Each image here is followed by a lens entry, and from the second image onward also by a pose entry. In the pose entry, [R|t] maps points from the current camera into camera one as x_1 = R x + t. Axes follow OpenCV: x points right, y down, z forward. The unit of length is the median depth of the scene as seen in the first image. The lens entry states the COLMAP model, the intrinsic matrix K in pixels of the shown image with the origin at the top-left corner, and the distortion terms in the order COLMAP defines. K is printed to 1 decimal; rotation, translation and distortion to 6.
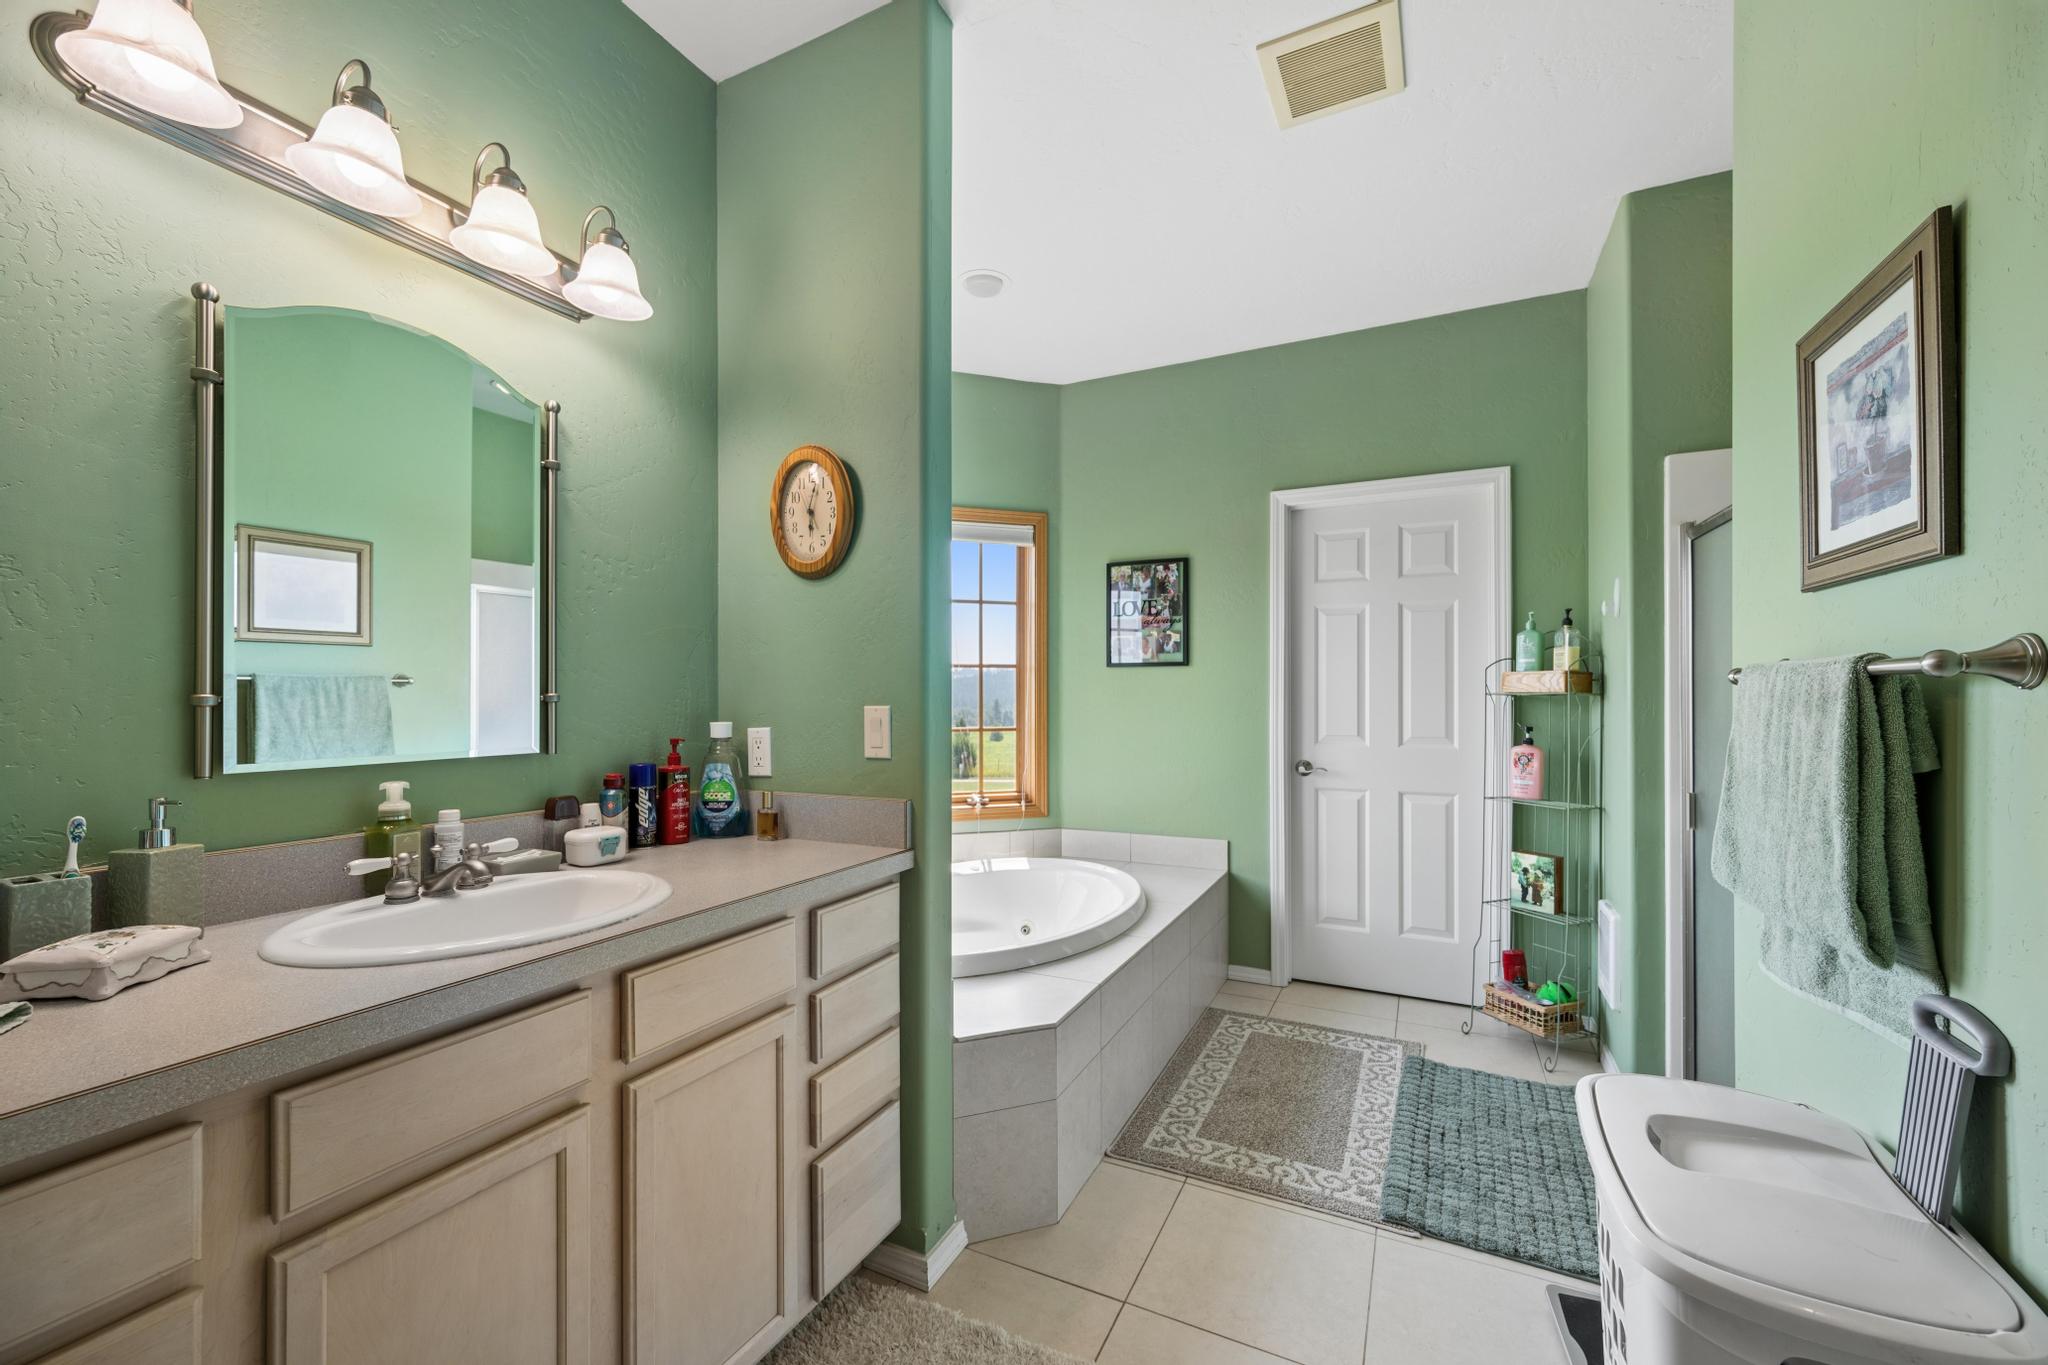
lens RADIAL K [[801.3, 0, 1033.0], [0, 801.3, 690.6], [0, 0, 1]] dist [-0.002164, 0.000428]
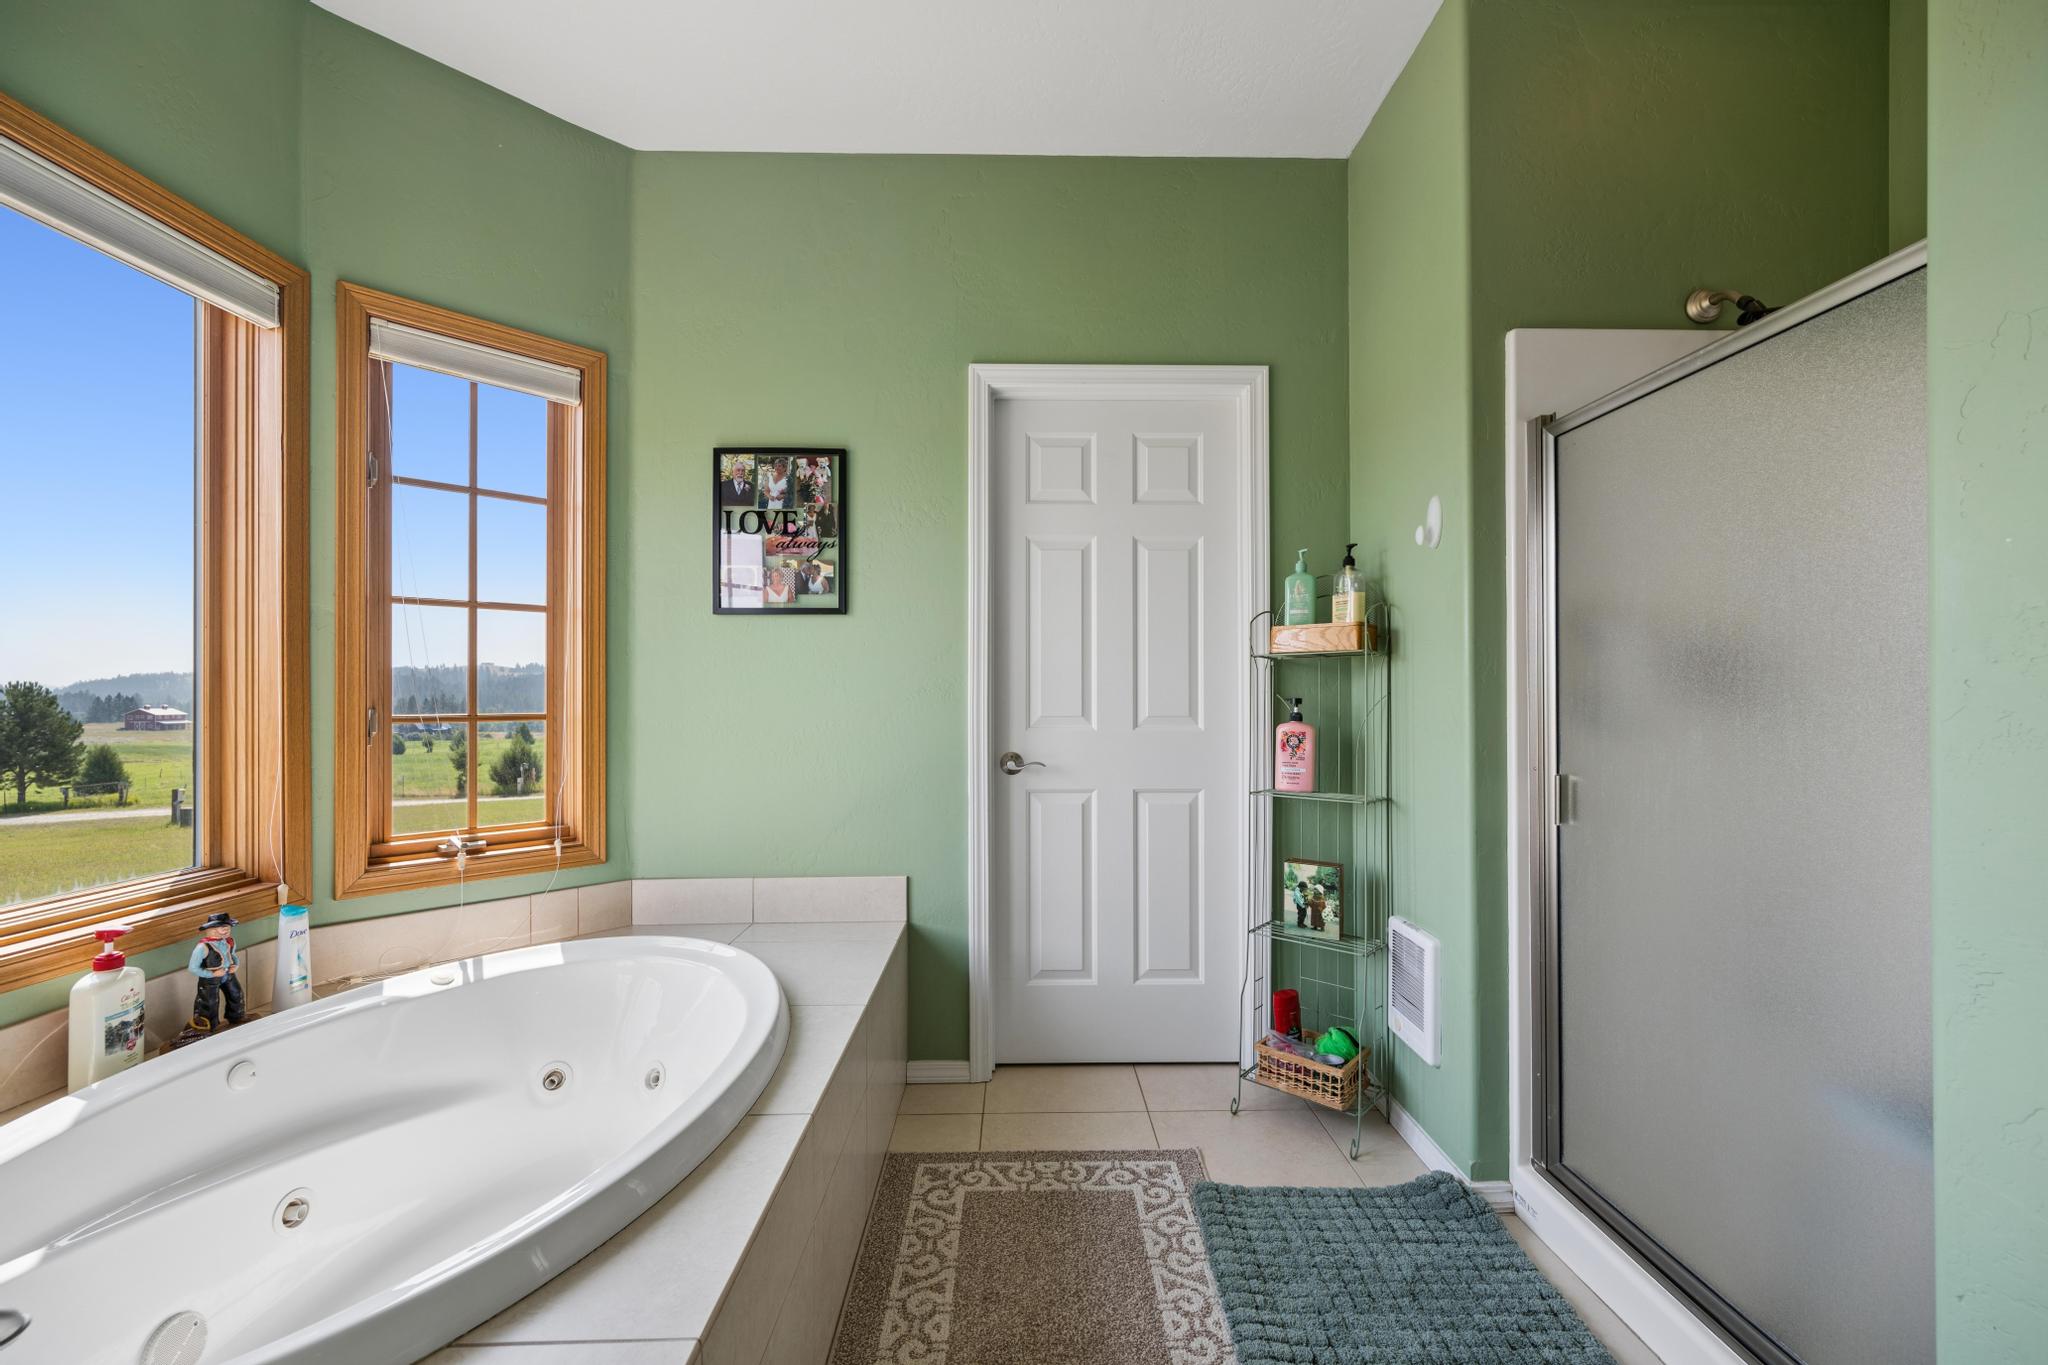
lens RADIAL K [[801.3, 0, 1033.0], [0, 801.3, 690.6], [0, 0, 1]] dist [-0.002164, 0.000428]
pose [[0.889285, 0.002164, 0.457348, 0.033342], [-0.001663, 0.999997, -0.001500, 0.035912], [-0.457350, 0.000573, 0.889287, 0.388704]]
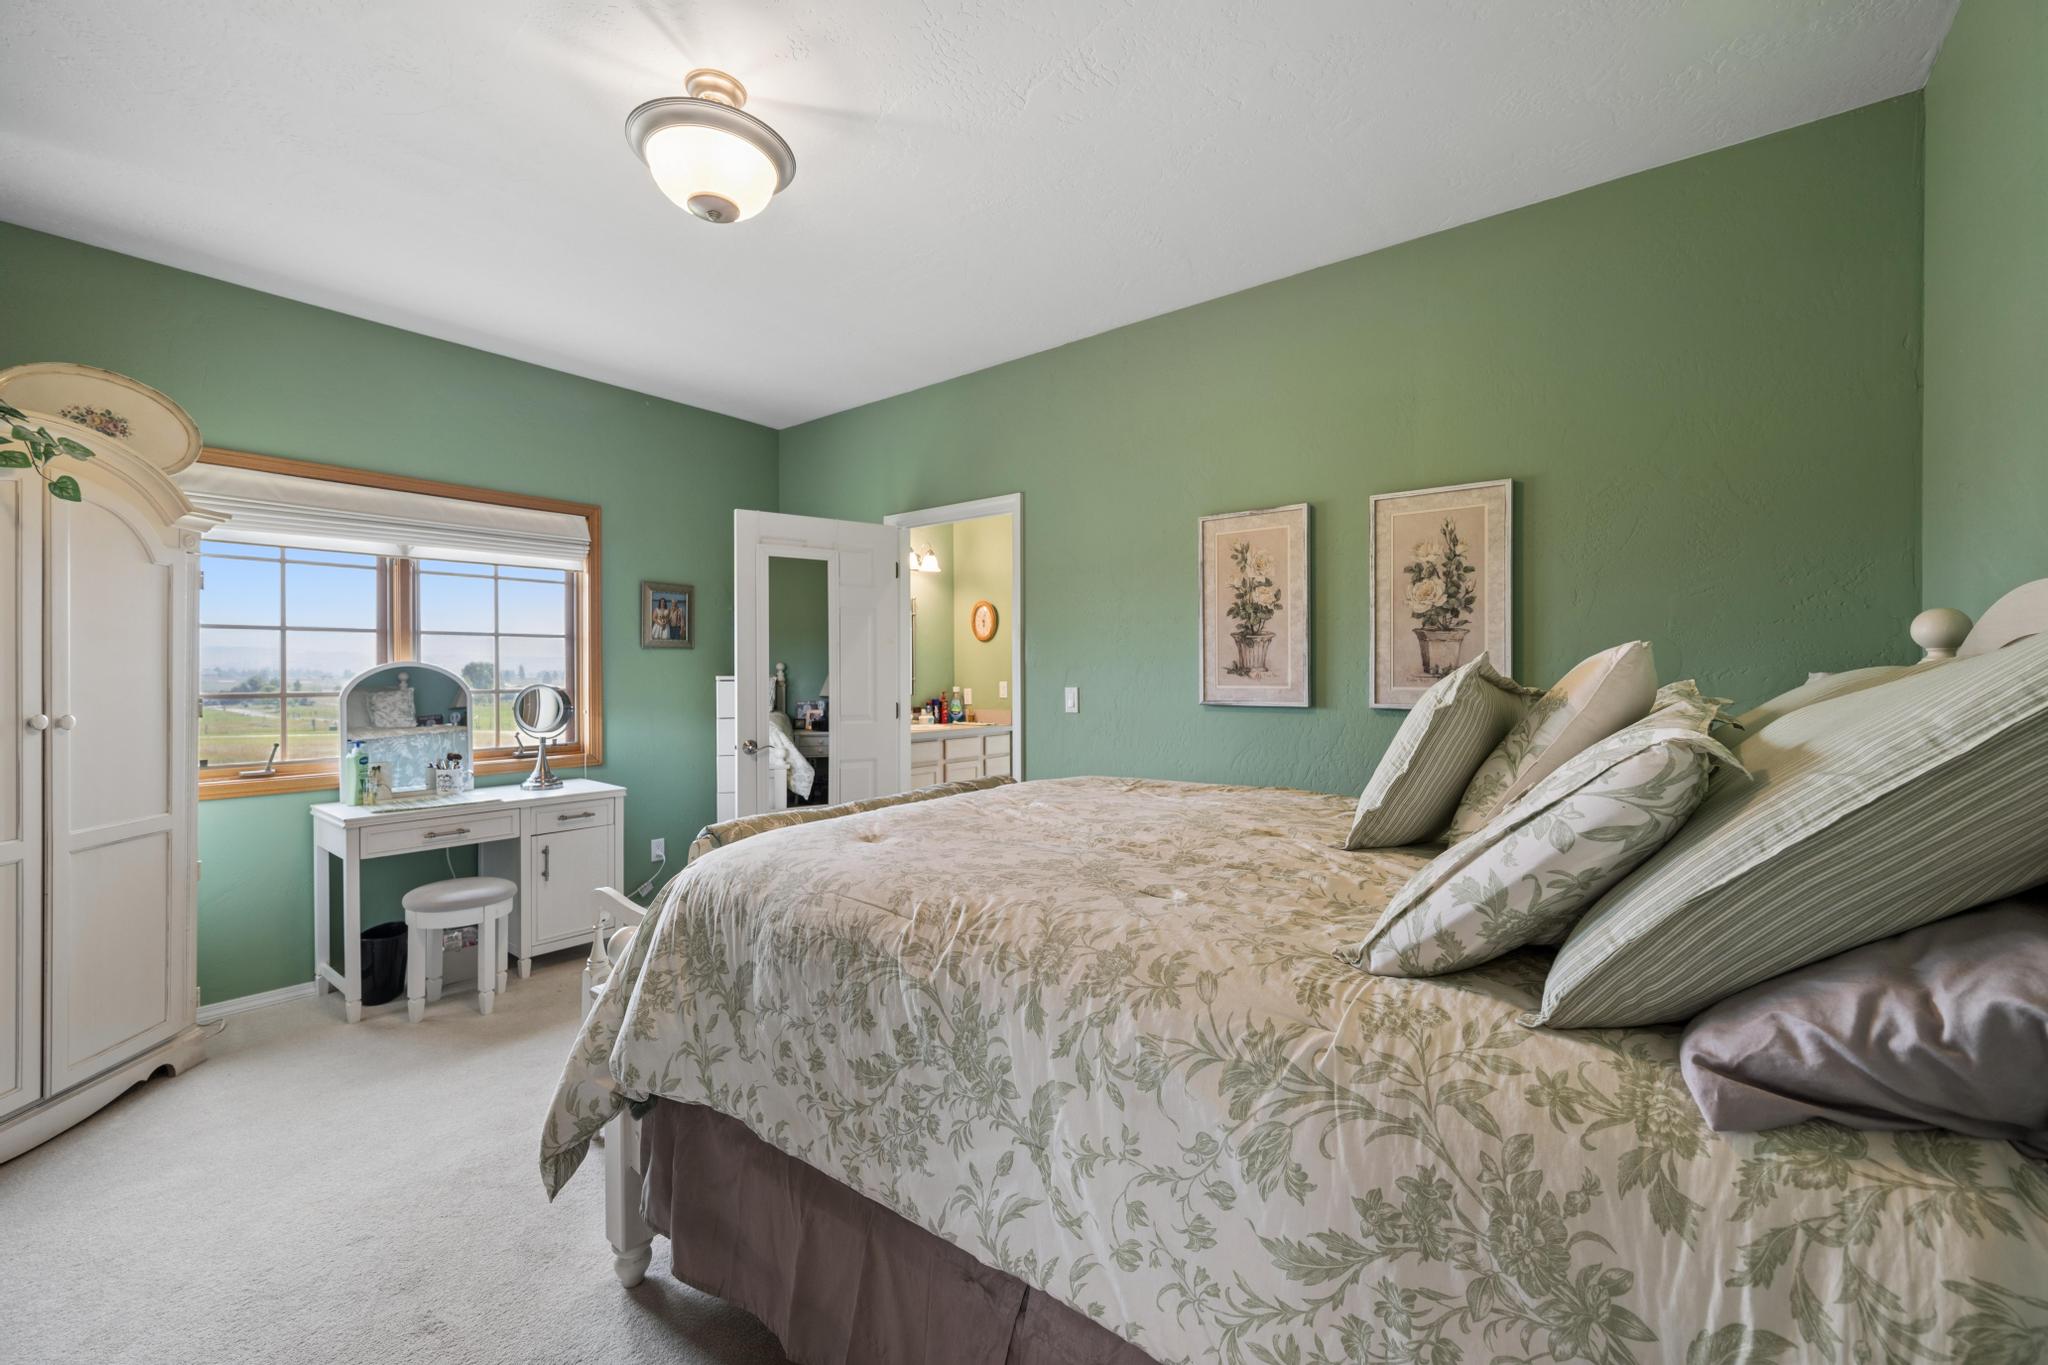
lens RADIAL K [[830.5, 0, 1037.7], [0, 830.5, 683.2], [0, 0, 1]] dist [-0.002301, -0.000078]
pose [[0.980582, 0.000521, -0.196109, 0.565178], [0.001498, 0.999947, 0.010149, -0.008807], [0.196104, -0.010246, 0.980530, -2.134766]]
